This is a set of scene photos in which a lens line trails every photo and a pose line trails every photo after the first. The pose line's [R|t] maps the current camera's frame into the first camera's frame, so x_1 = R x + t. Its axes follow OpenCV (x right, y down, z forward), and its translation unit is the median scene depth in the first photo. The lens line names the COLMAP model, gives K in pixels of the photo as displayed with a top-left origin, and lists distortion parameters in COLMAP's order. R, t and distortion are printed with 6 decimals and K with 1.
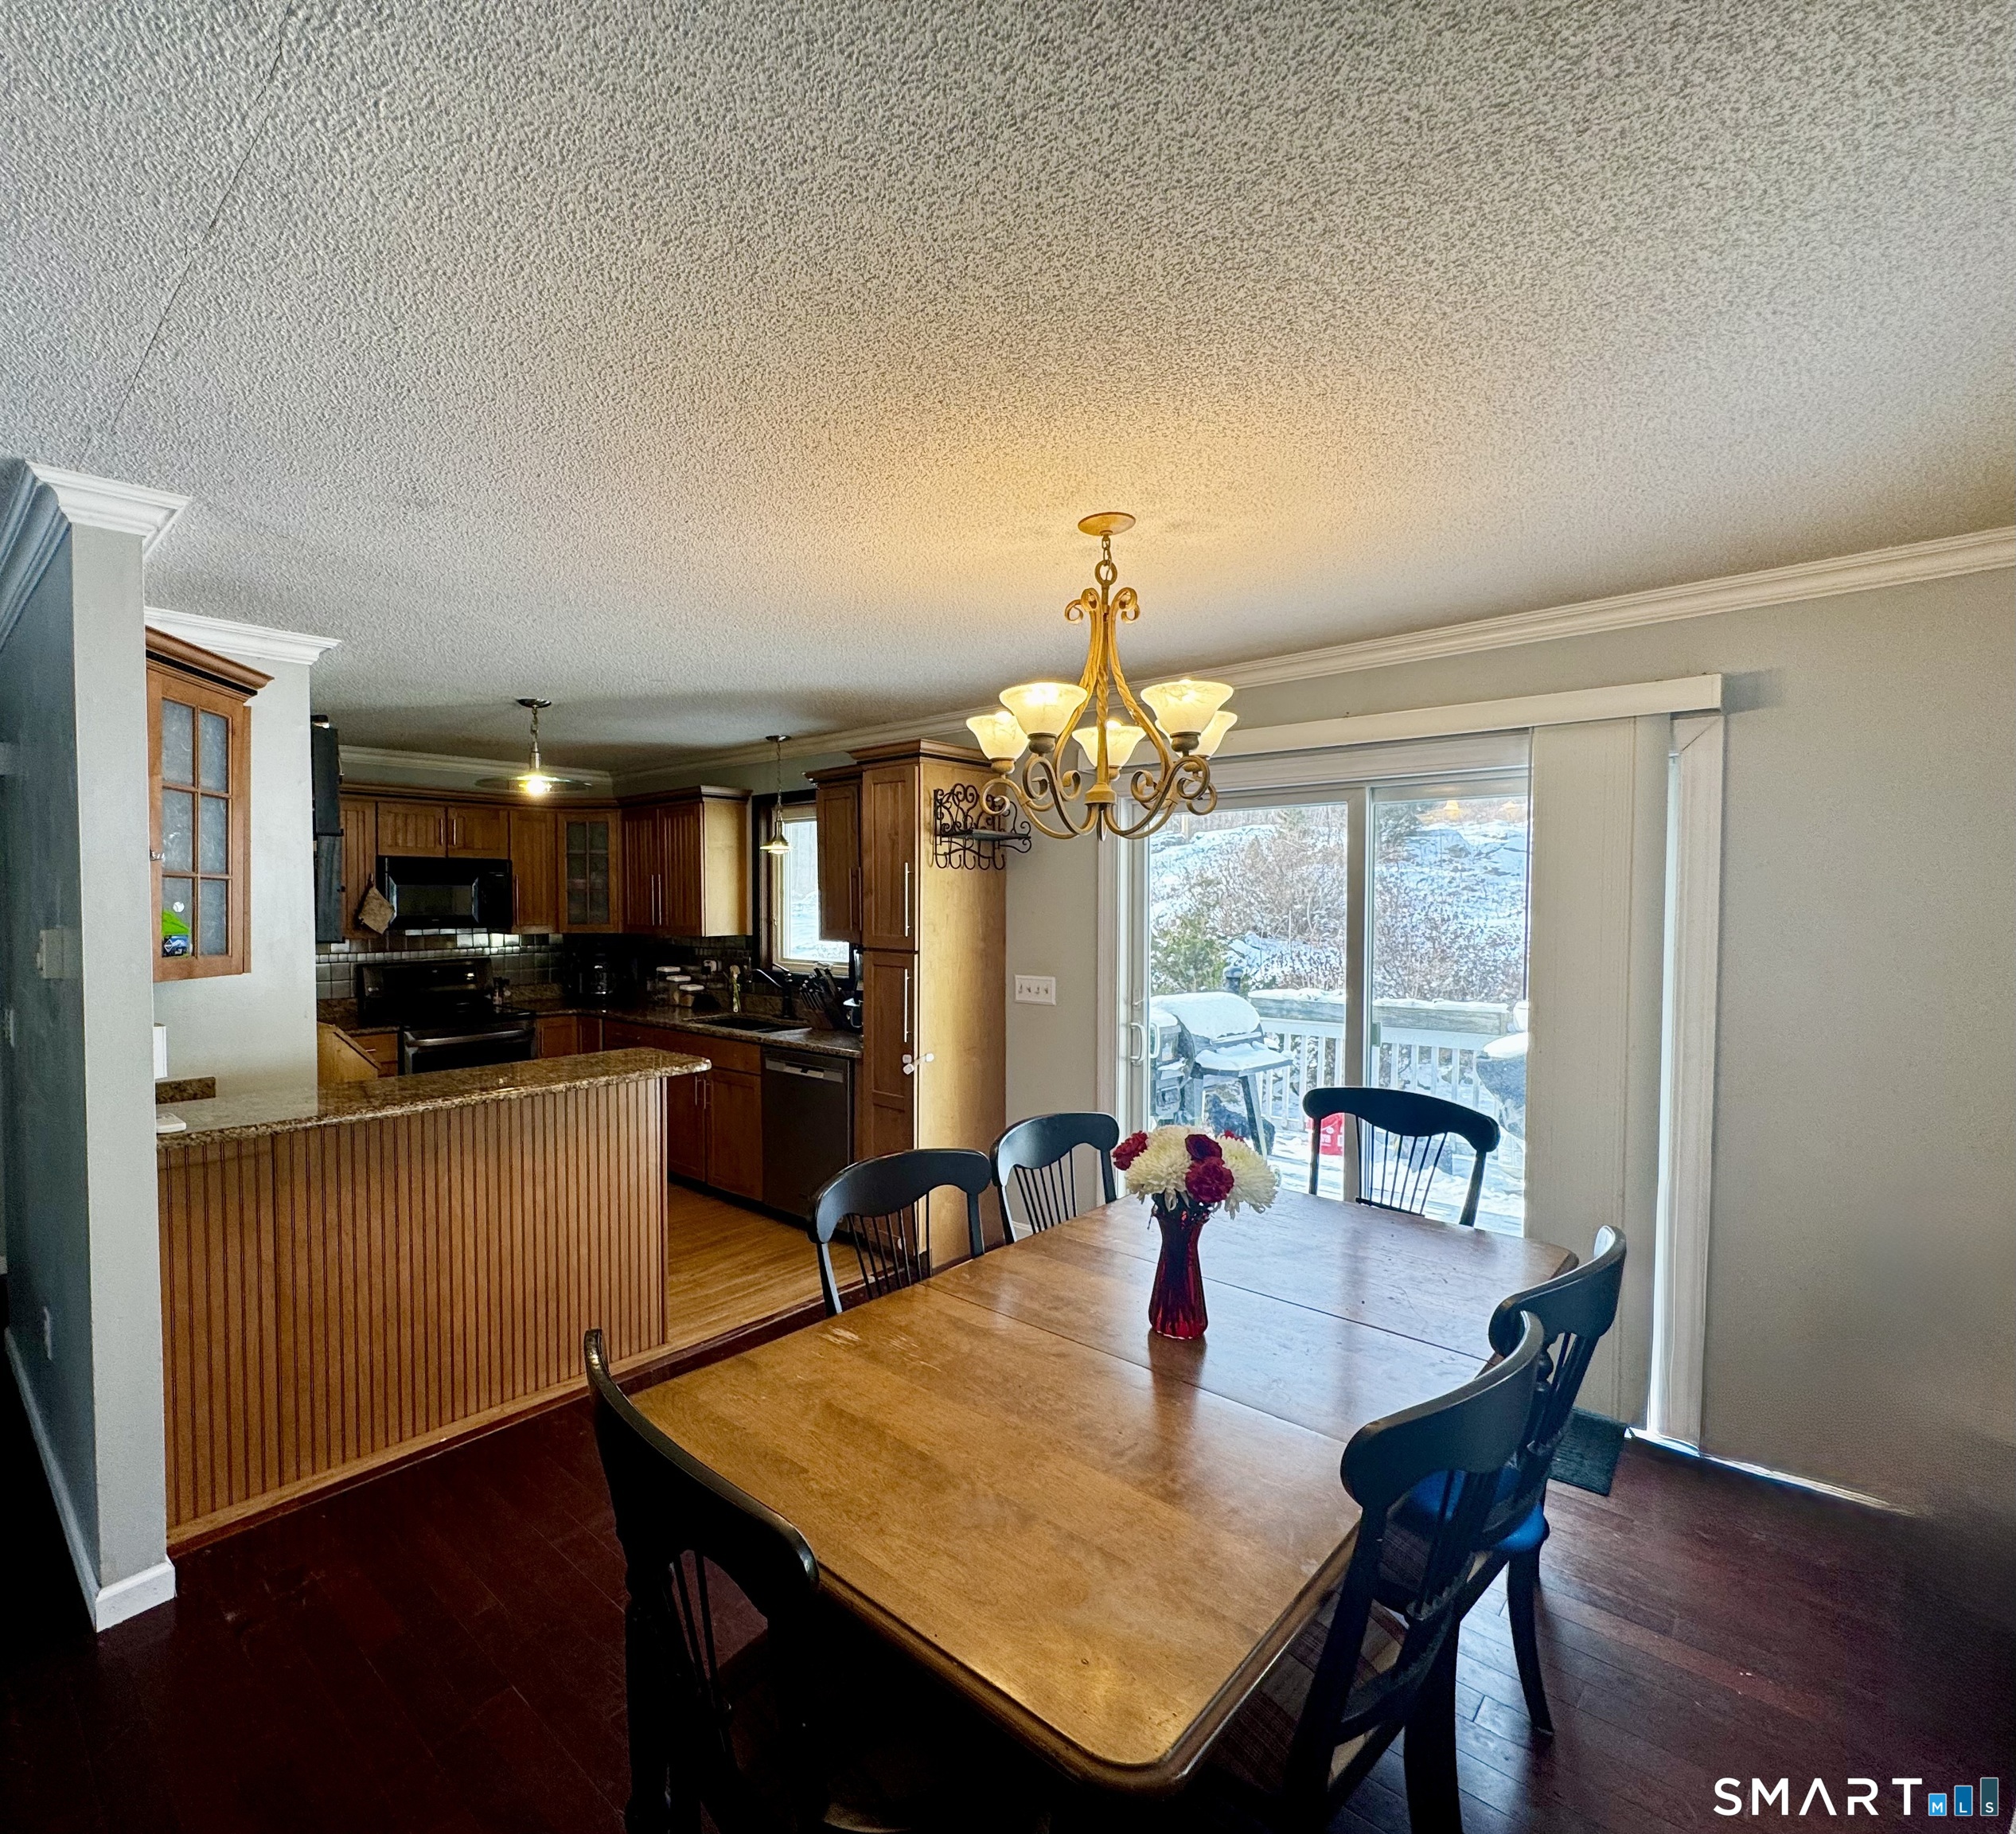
lens RADIAL K [[986.5, 0, 861.5], [0, 986.5, 928.9], [0, 0, 1]] dist [0.000729, -0.000033]
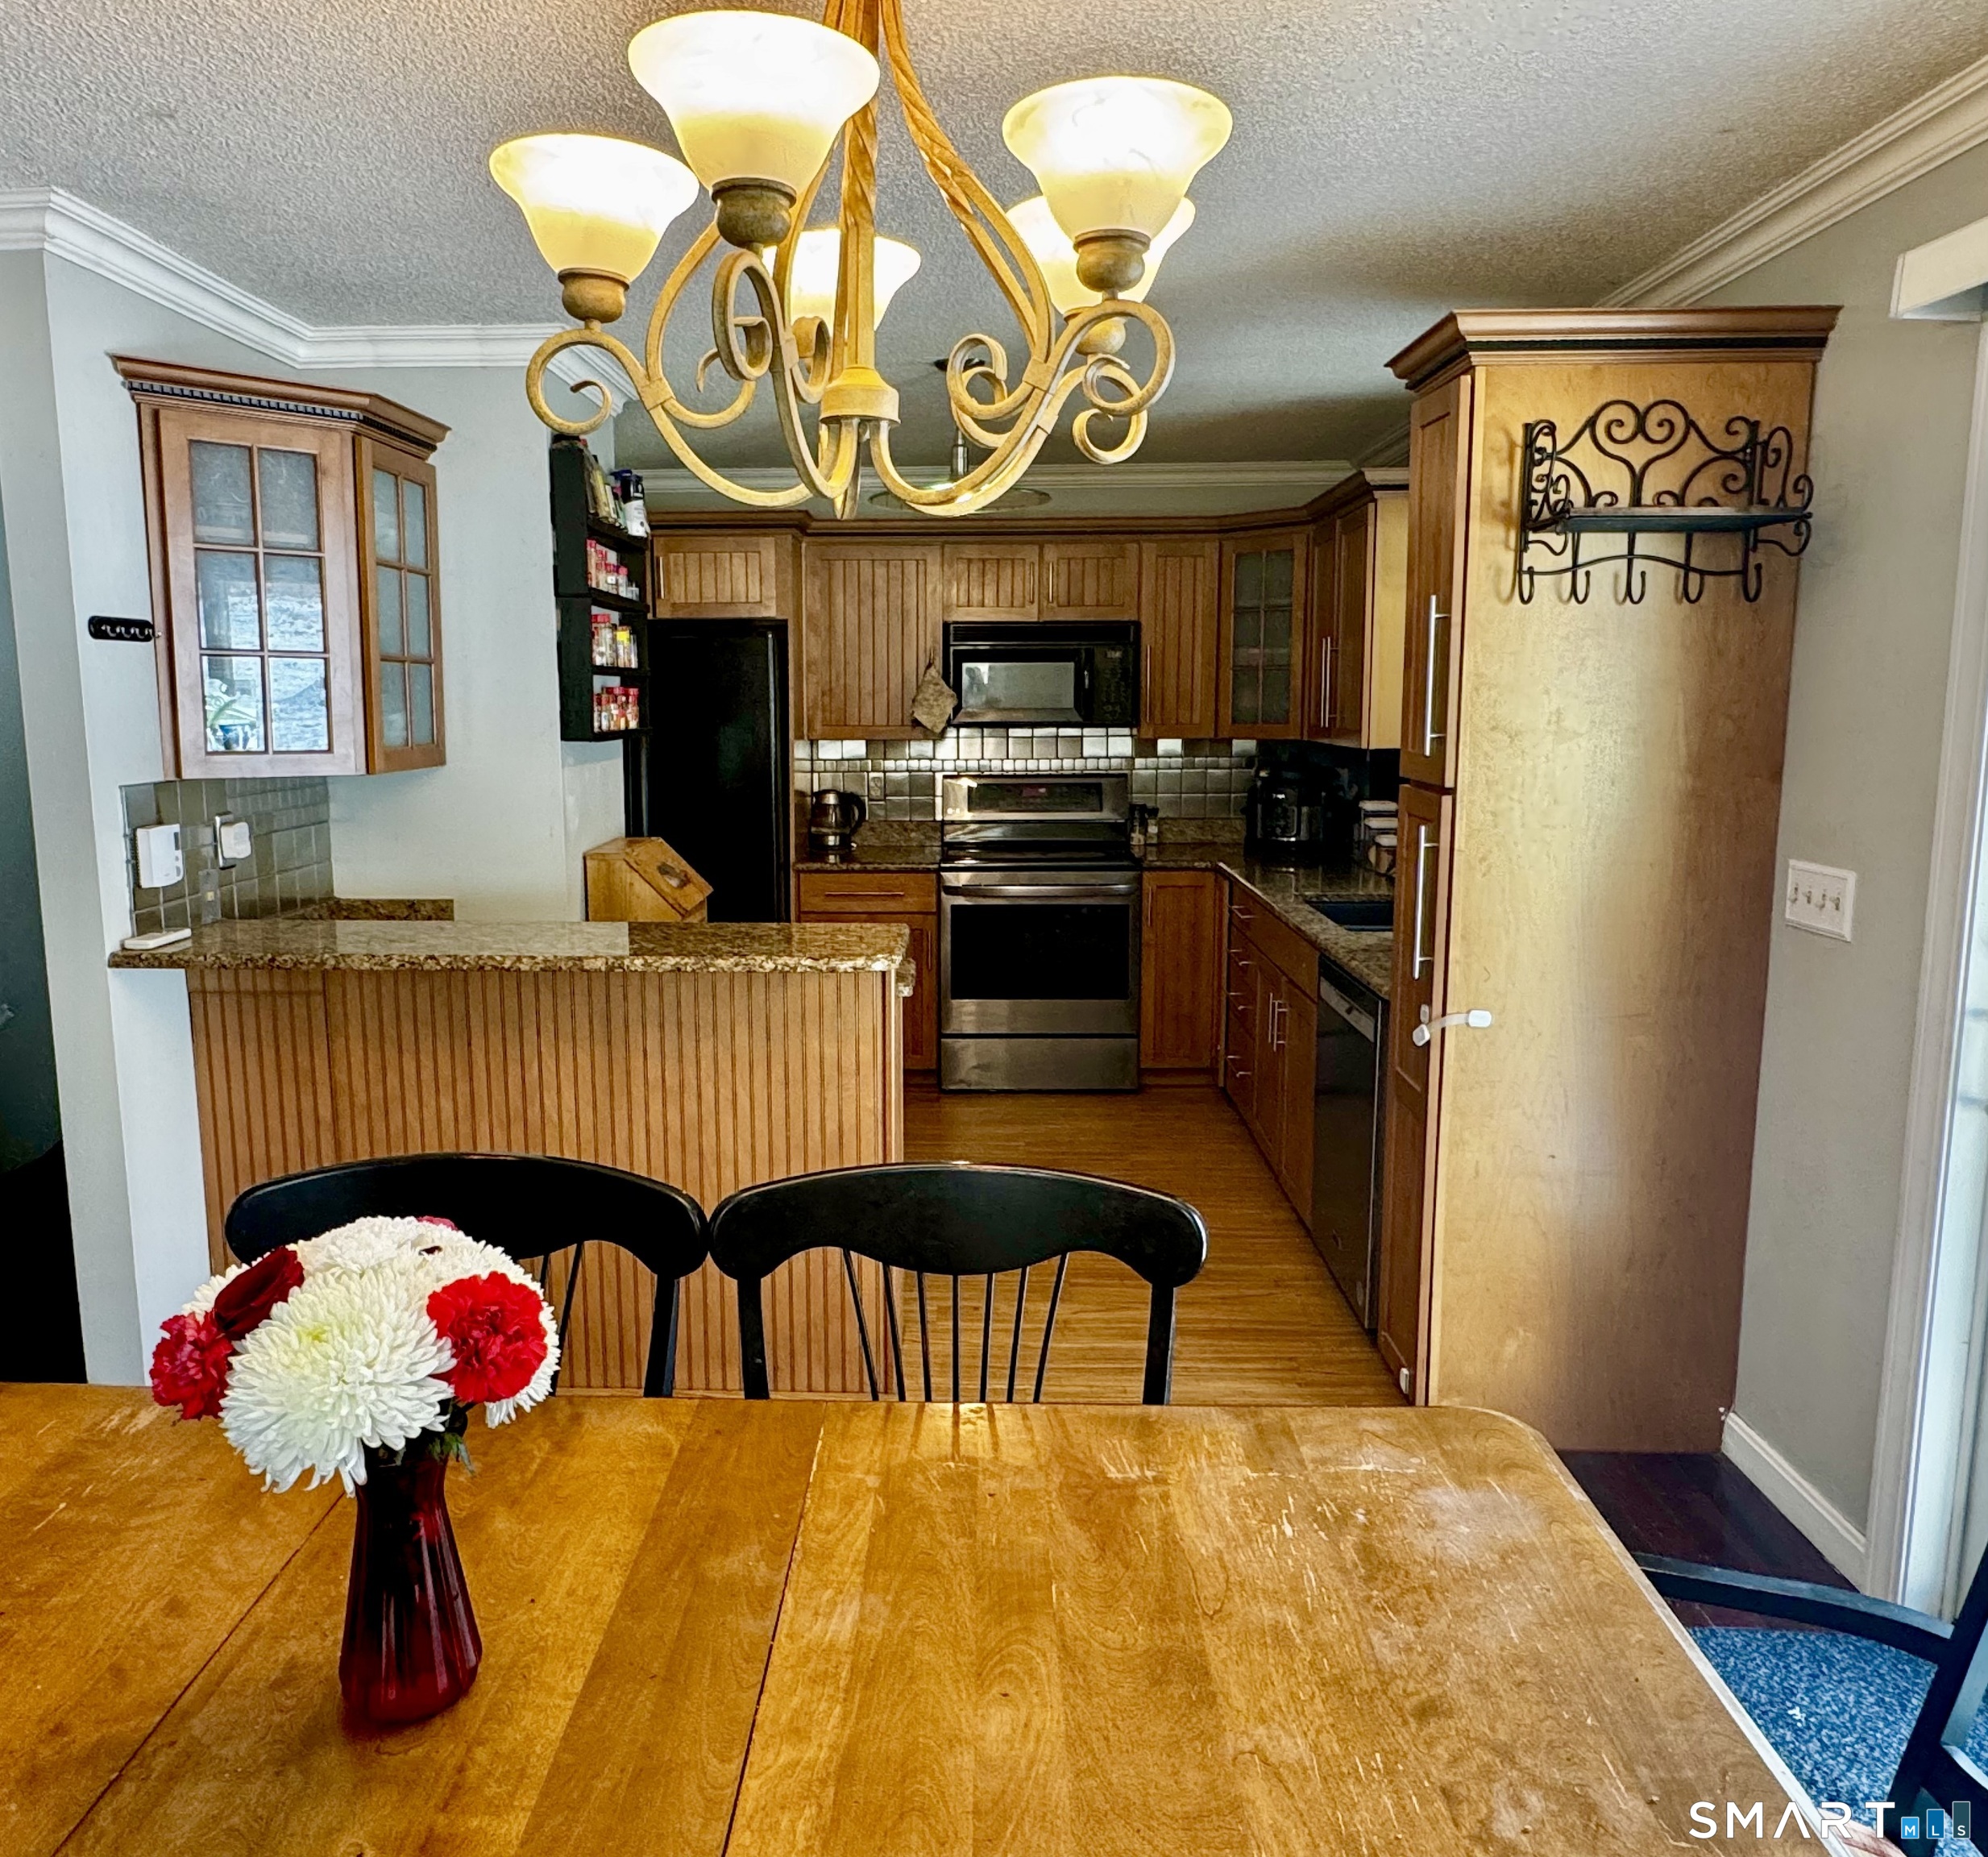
lens RADIAL K [[1513.0, 0, 922.2], [0, 1513.0, 903.8], [0, 0, 1]] dist [0.030176, 0.001307]
pose [[0.673864, 0.101271, -0.731882, 0.347694], [-0.018073, 0.992525, 0.120697, -0.004787], [0.738635, -0.068106, 0.670657, 0.275979]]
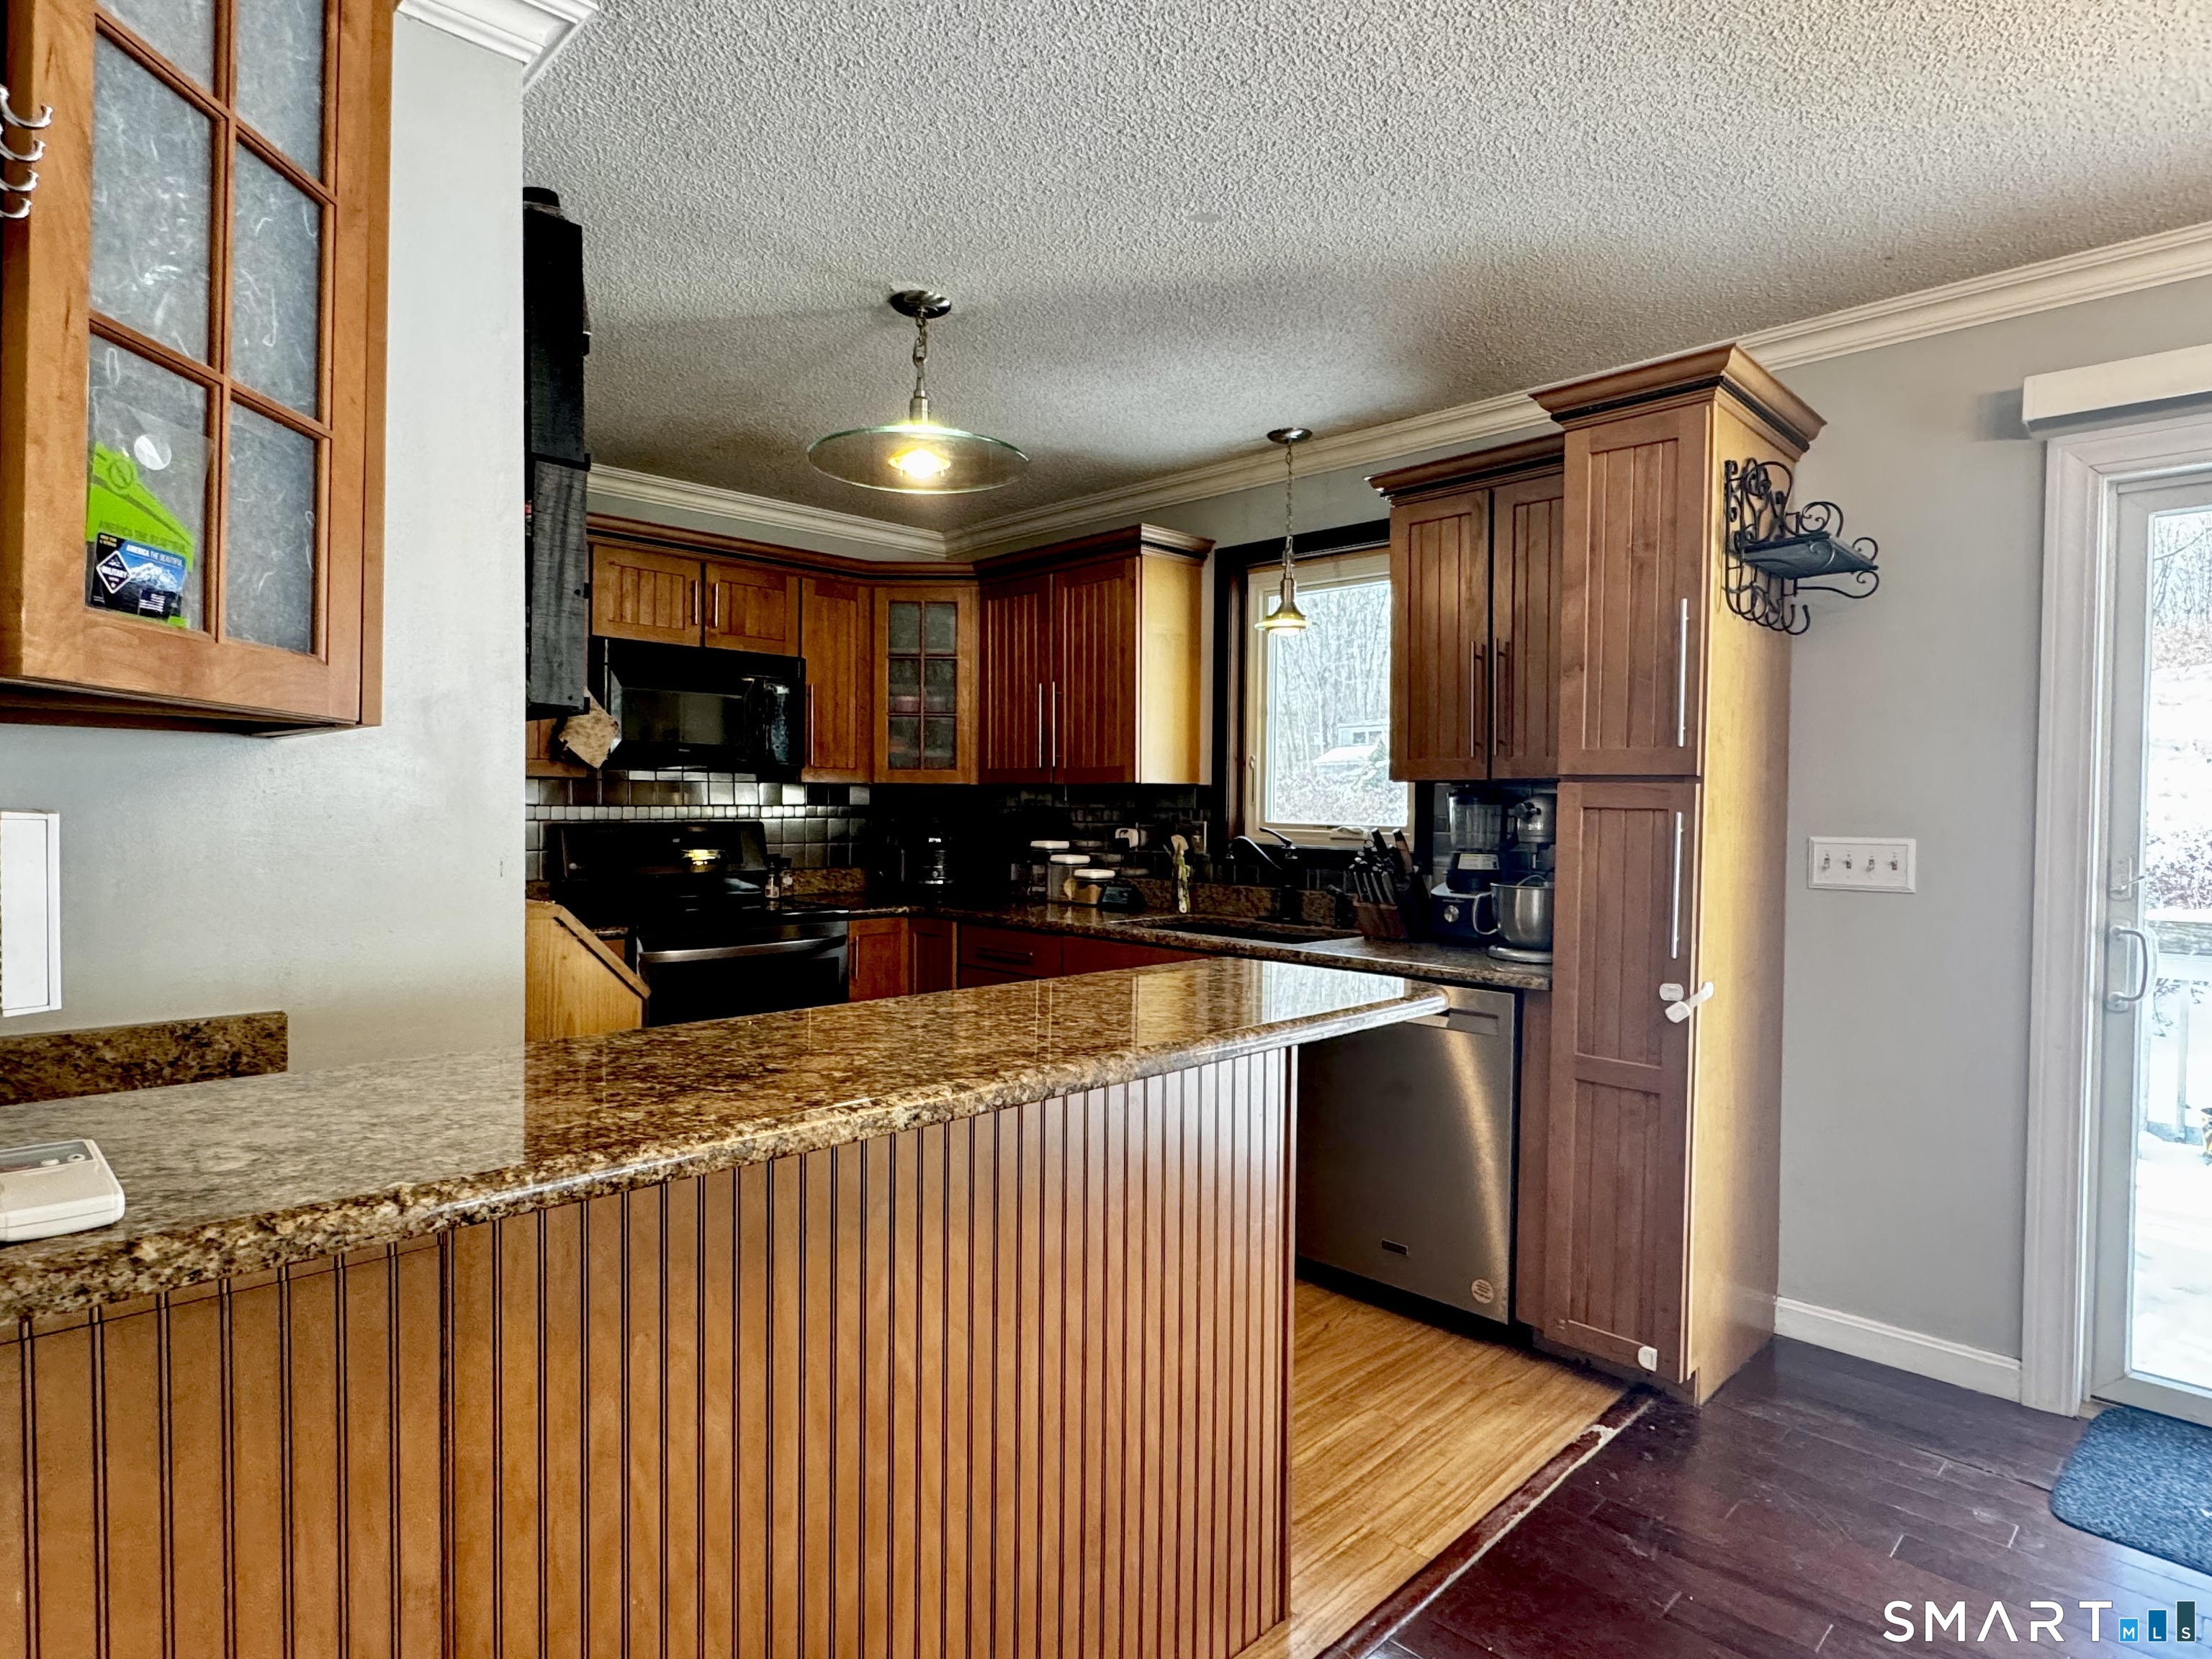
lens RADIAL K [[1211.8, 0, 1106.0], [0, 1211.8, 829.5], [0, 0, 1]] dist [0.000560, 0.000716]
pose [[0.999912, 0.010557, -0.008015, -0.198311], [-0.010623, 0.999910, -0.008147, 0.047765], [0.007928, 0.008231, 0.999935, 0.317008]]
